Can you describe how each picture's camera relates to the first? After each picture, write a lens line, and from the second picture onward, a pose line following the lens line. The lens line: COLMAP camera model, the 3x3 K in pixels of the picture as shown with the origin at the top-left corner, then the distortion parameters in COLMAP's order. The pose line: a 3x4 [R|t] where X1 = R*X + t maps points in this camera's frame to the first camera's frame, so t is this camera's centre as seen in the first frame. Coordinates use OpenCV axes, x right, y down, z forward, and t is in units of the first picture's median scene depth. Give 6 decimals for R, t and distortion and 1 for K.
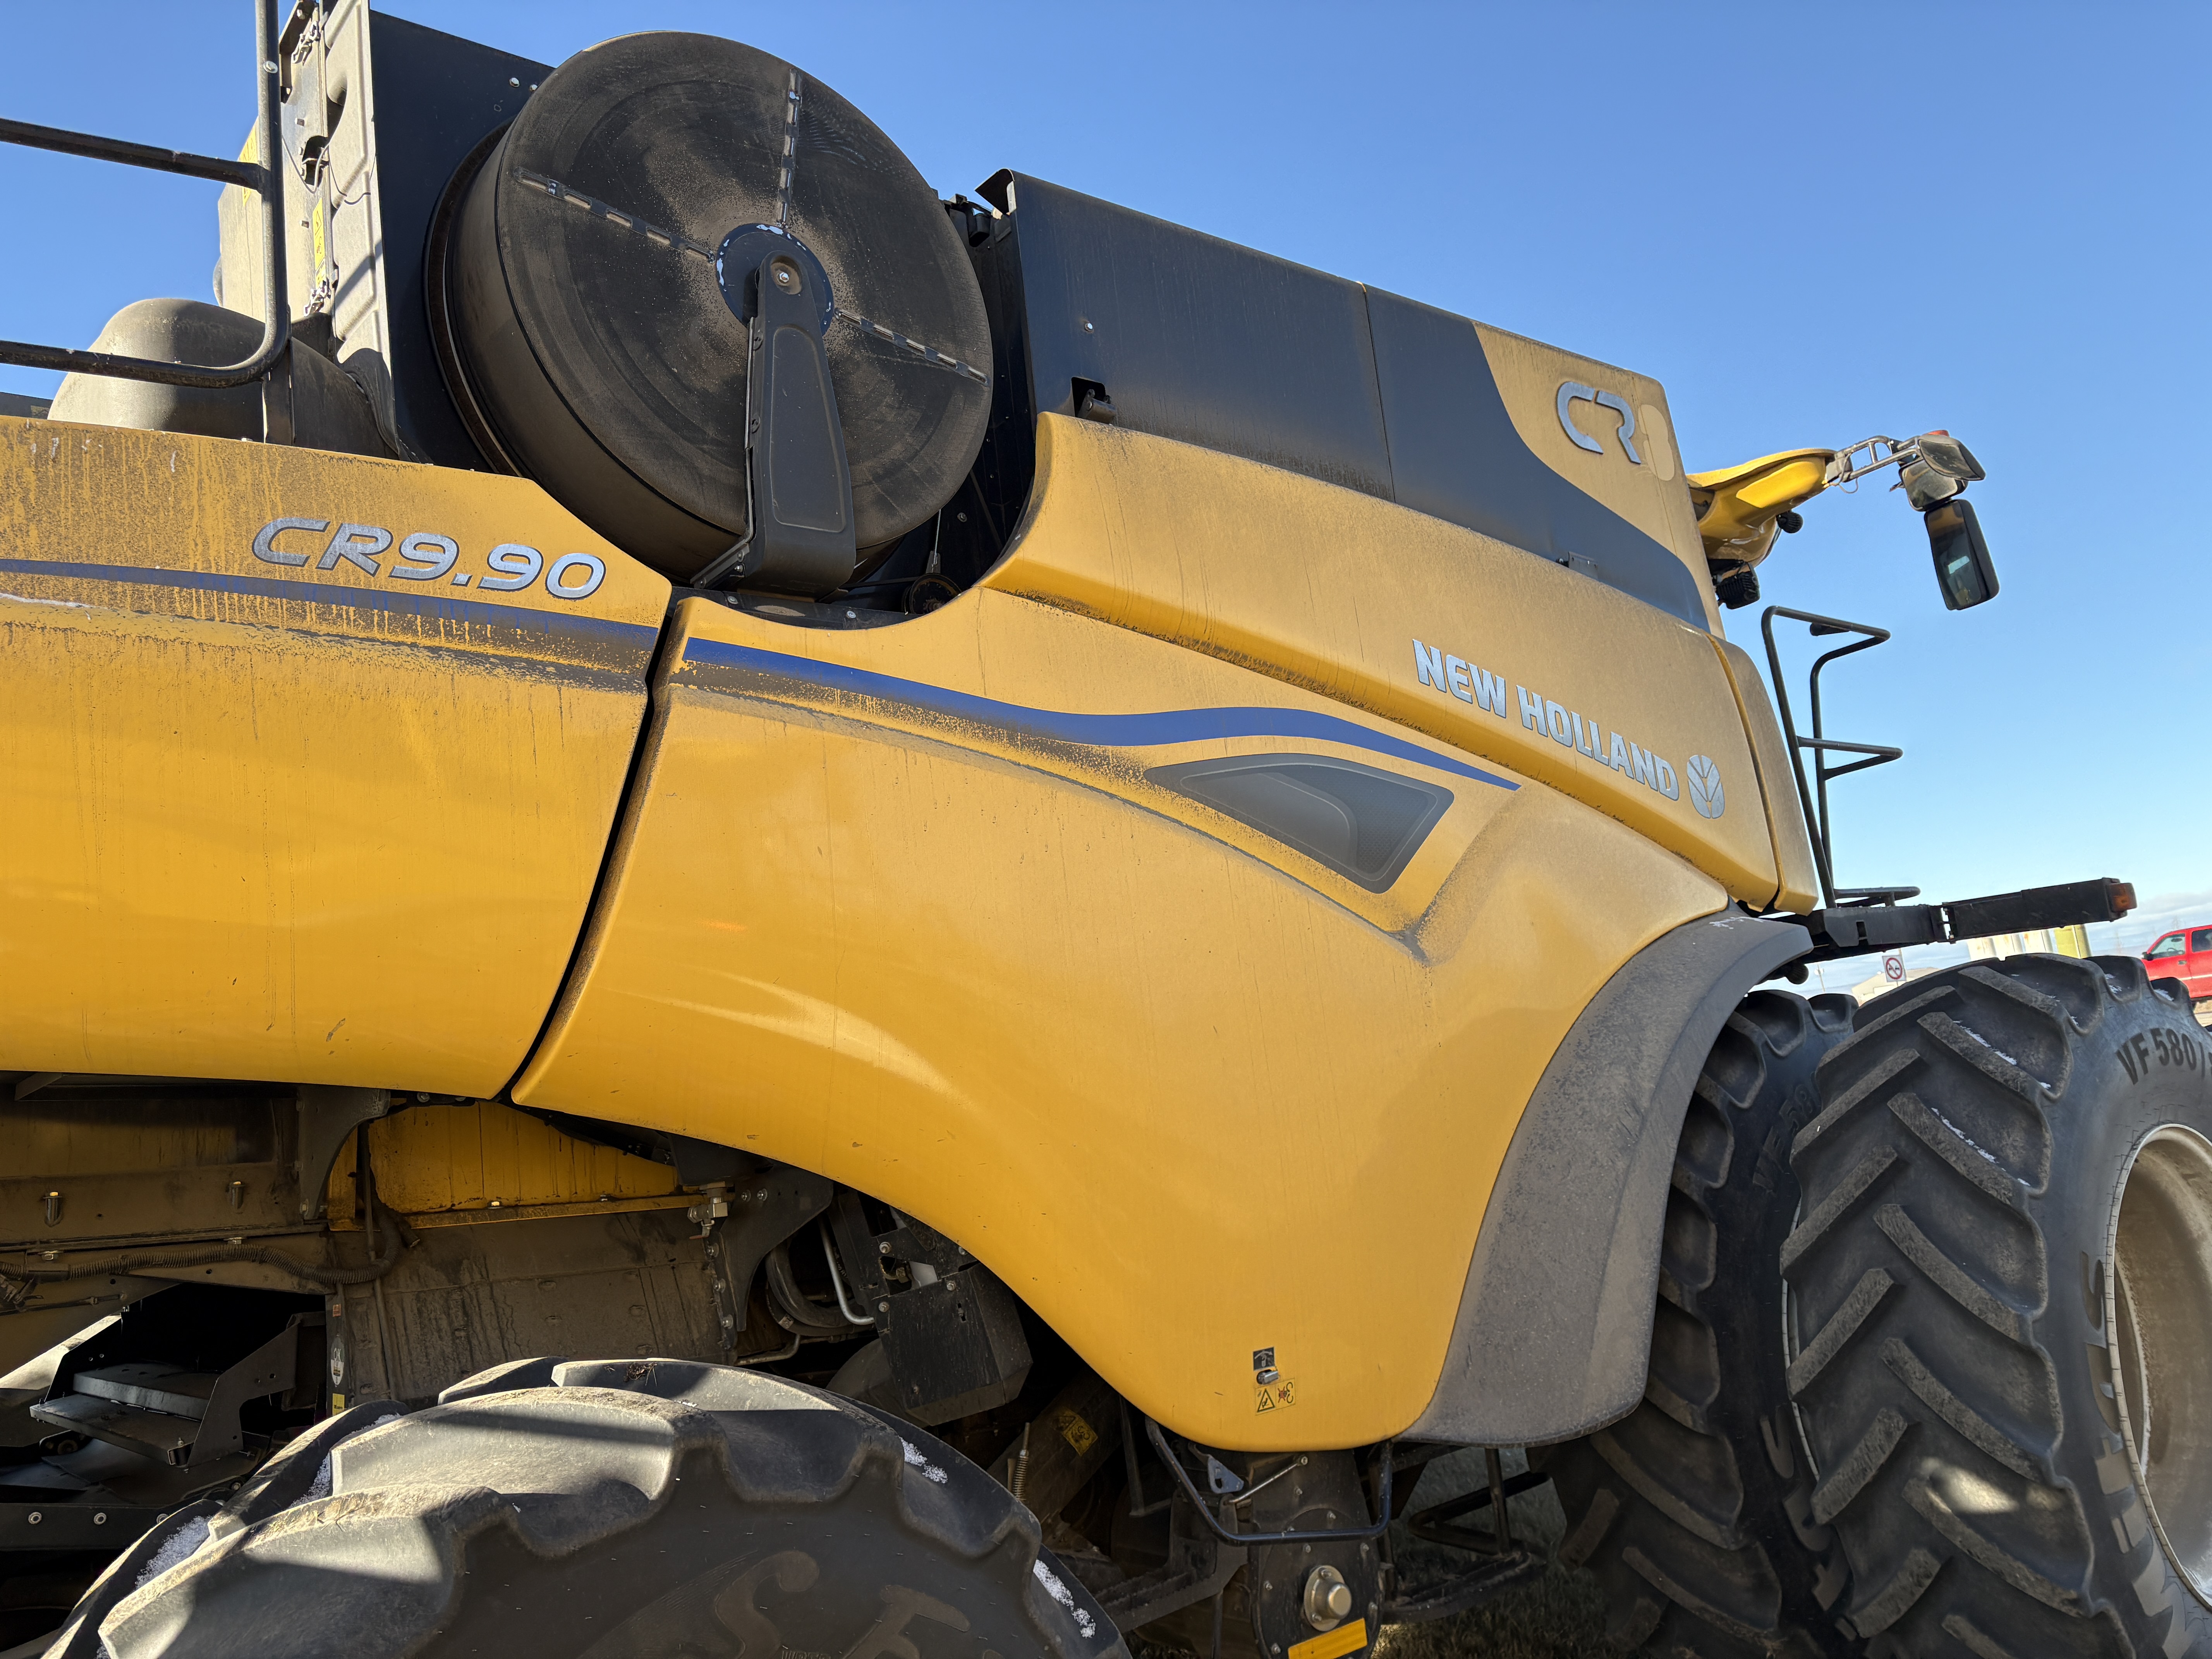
lens RADIAL K [[1673.7, 0, 1093.4], [0, 1673.7, 834.3], [0, 0, 1]] dist [0.043582, -0.036434]
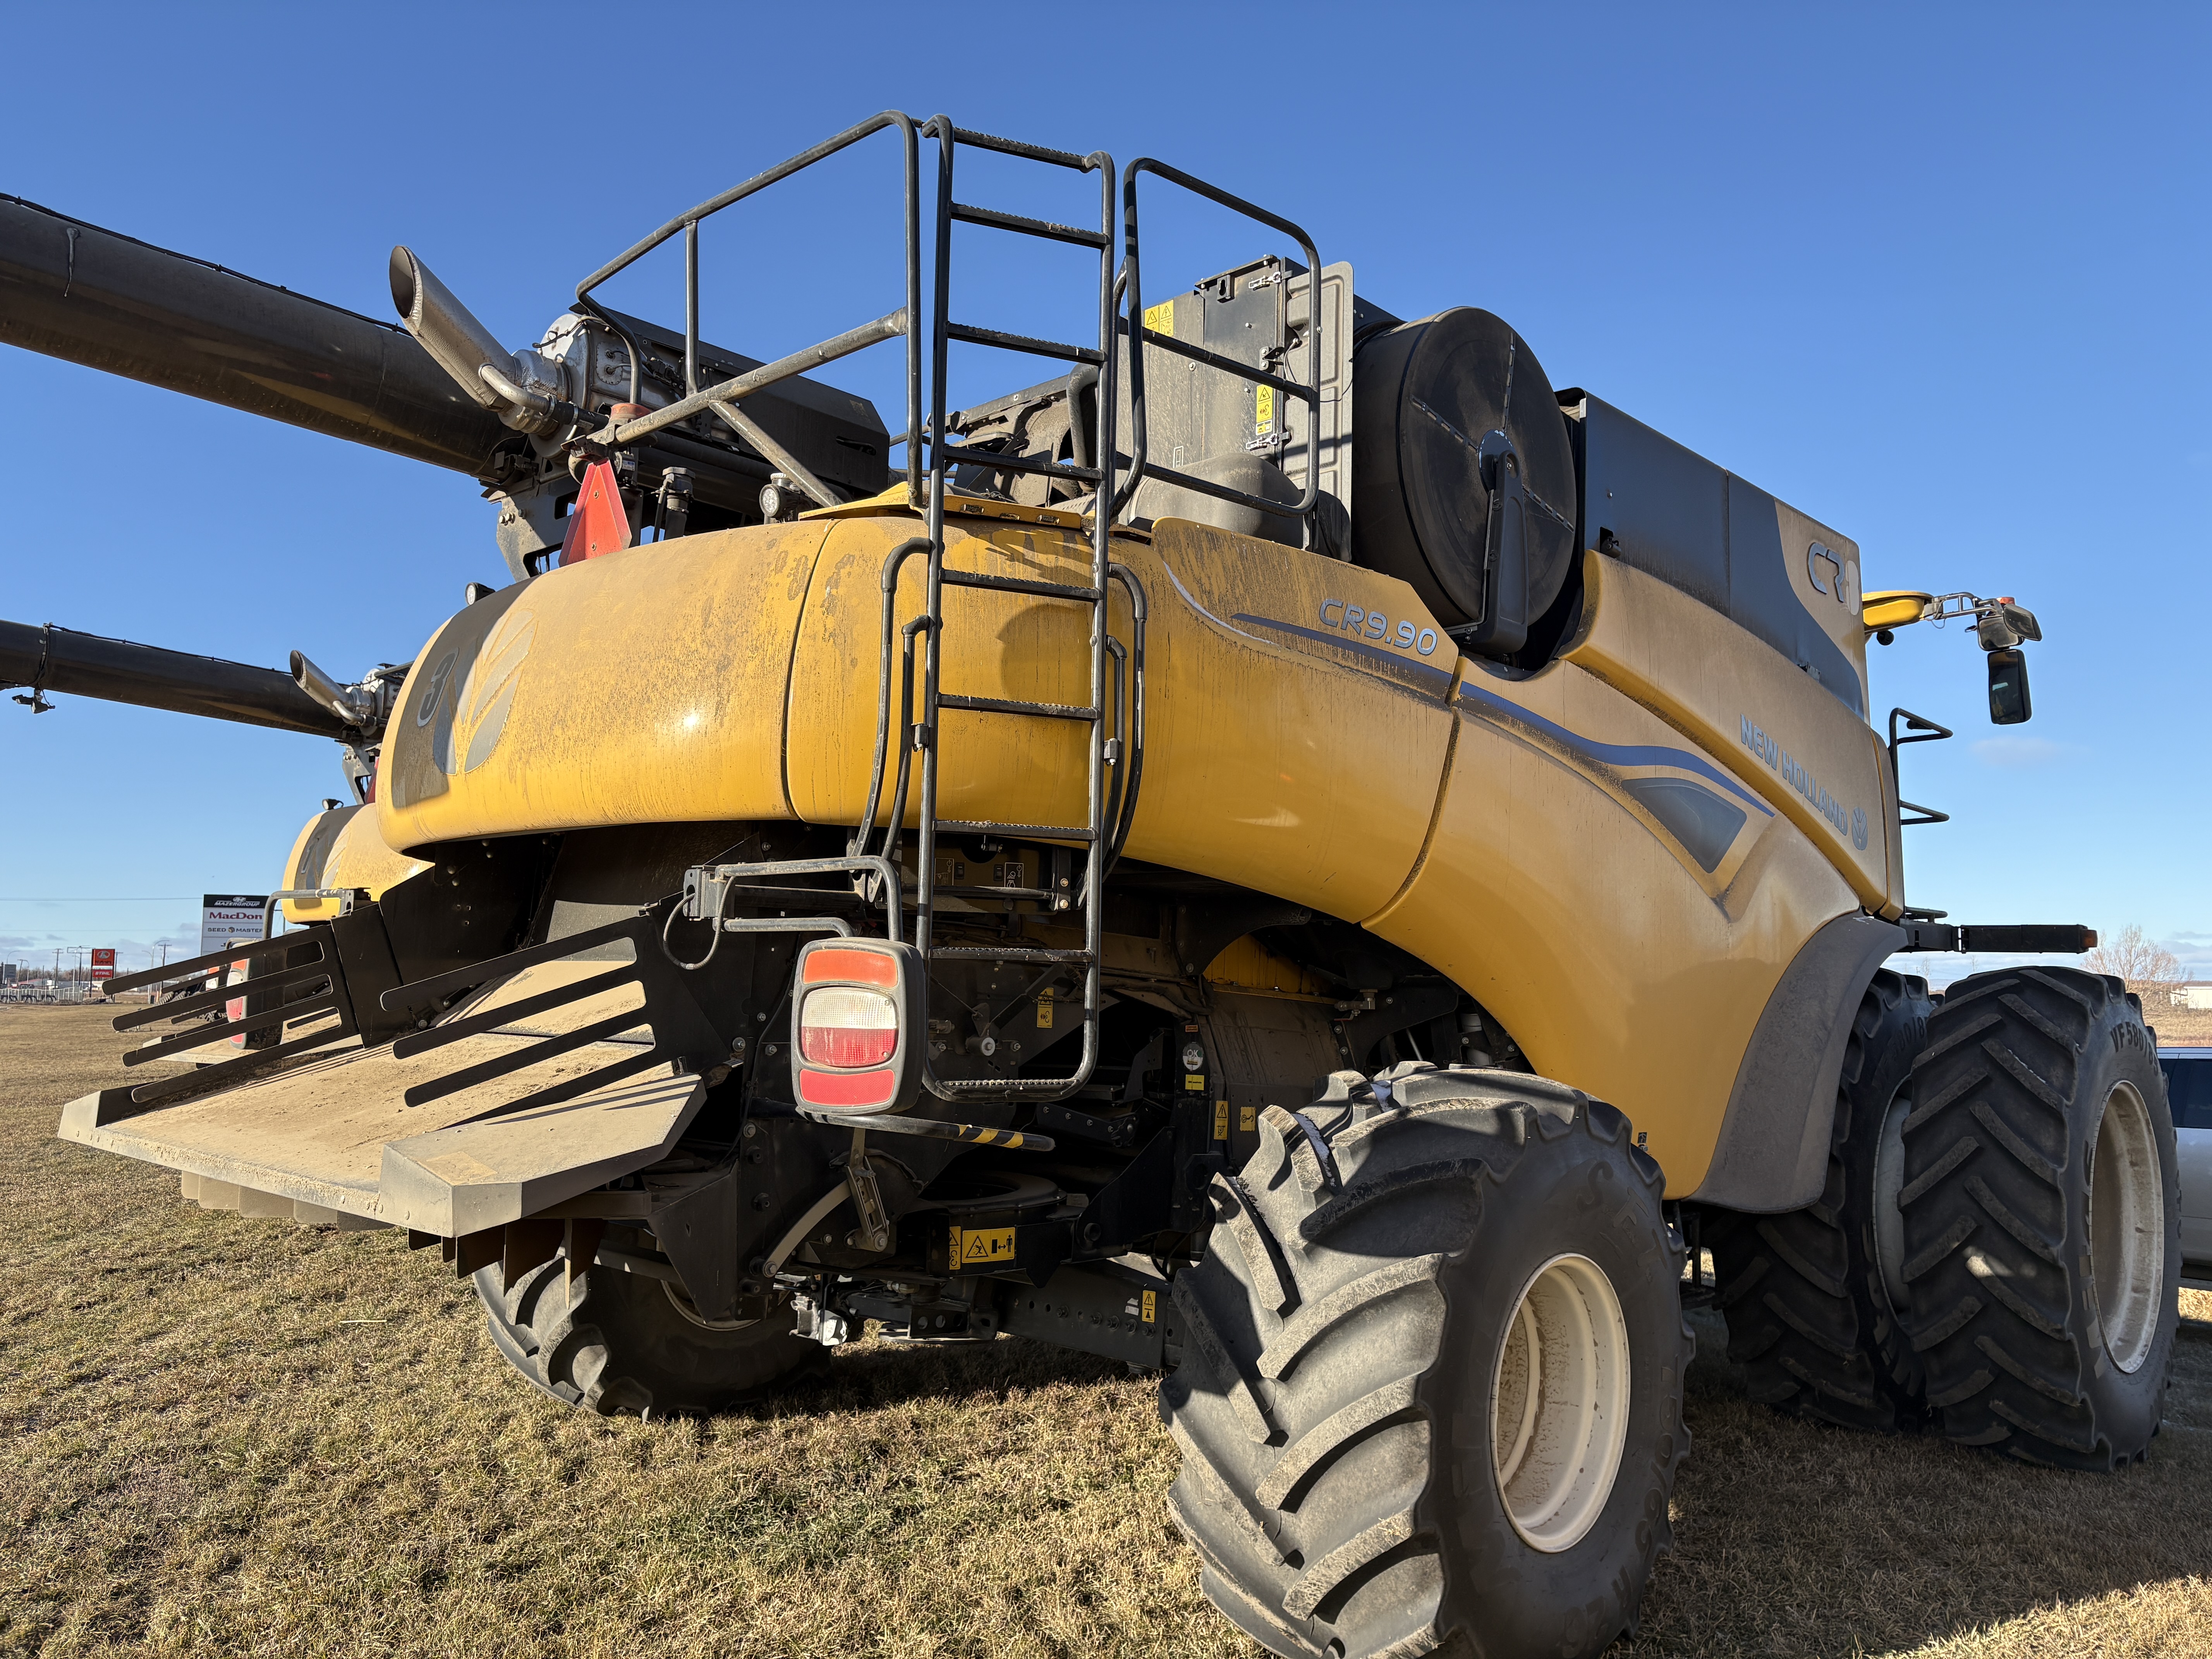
lens RADIAL K [[1673.7, 0, 1108.2], [0, 1673.7, 836.4], [0, 0, 1]] dist [0.043582, -0.036434]
pose [[0.982042, 0.148304, 0.116617, -0.605265], [-0.154938, 0.986658, 0.049996, 0.009906], [-0.107647, -0.067167, 0.991918, -0.545563]]
